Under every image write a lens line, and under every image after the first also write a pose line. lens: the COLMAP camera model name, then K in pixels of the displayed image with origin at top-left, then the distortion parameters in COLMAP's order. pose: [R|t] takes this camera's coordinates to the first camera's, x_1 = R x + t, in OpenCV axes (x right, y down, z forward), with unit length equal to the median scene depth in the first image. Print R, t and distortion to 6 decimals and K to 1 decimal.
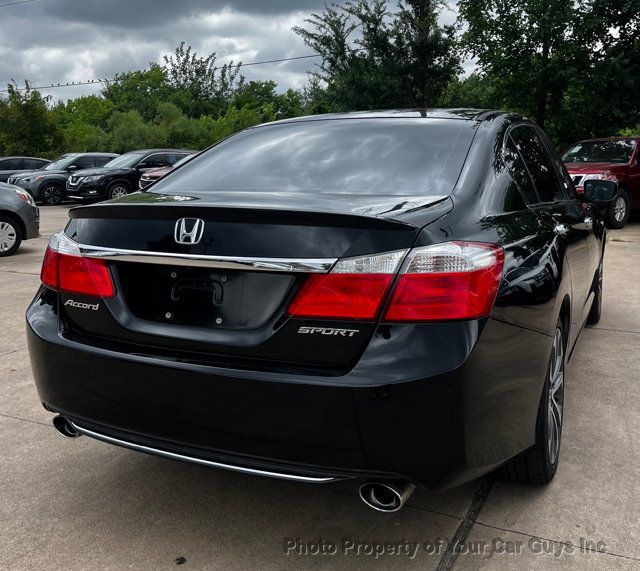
lens RADIAL K [[656.8, 0, 317.1], [0, 656.8, 265.4], [0, 0, 1]] dist [0.032274, -0.012977]
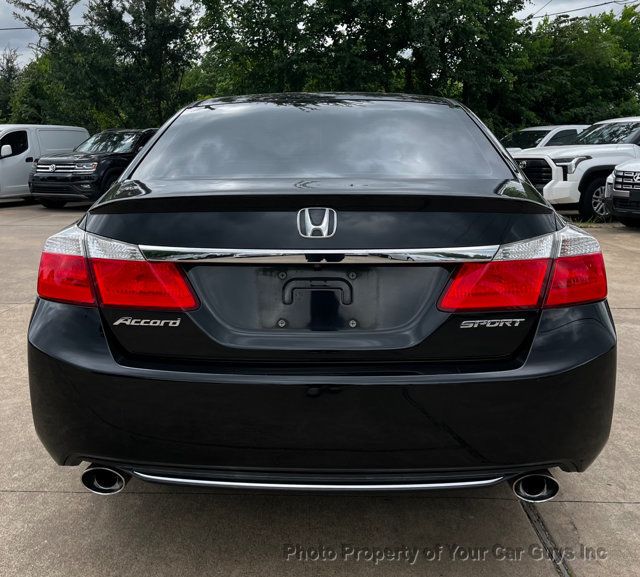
lens RADIAL K [[687.1, 0, 313.1], [0, 687.1, 258.4], [0, 0, 1]] dist [0.025286, 0.002232]
pose [[0.915533, -0.055731, 0.398363, -0.473820], [0.056305, 0.998361, 0.010268, -0.013226], [-0.398282, 0.013030, 0.917171, 0.152419]]
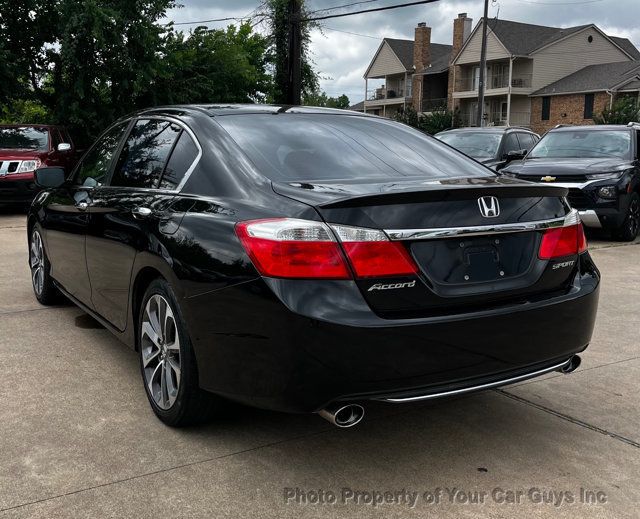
lens RADIAL K [[666.3, 0, 320.0], [0, 666.3, 259.5], [0, 0, 1]] dist [0.021055, 0.002004]
pose [[0.554585, -0.124254, 0.822798, -1.234694], [0.116359, 0.990654, 0.071174, -0.069161], [-0.823951, 0.056268, 0.563860, 0.461403]]
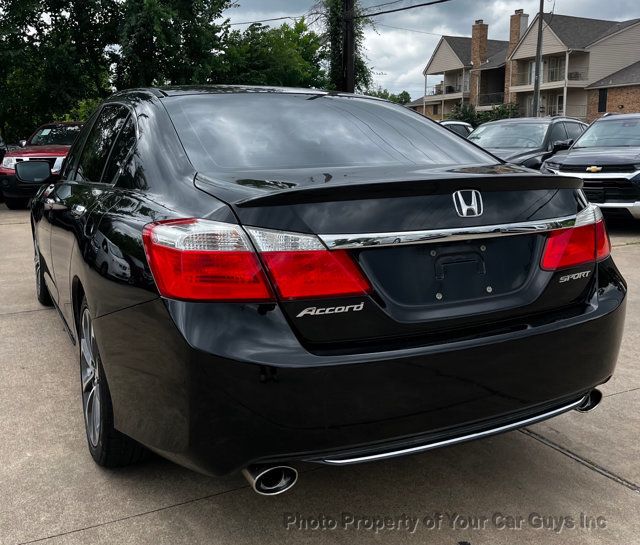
lens RADIAL K [[638.0, 0, 337.5], [0, 638.0, 243.8], [0, 0, 1]] dist [0.017780, 0.000476]
pose [[0.609375, -0.117861, 0.784074, -0.902509], [0.121341, 0.991104, 0.054676, -0.058357], [-0.783542, 0.061822, 0.618255, 0.482075]]
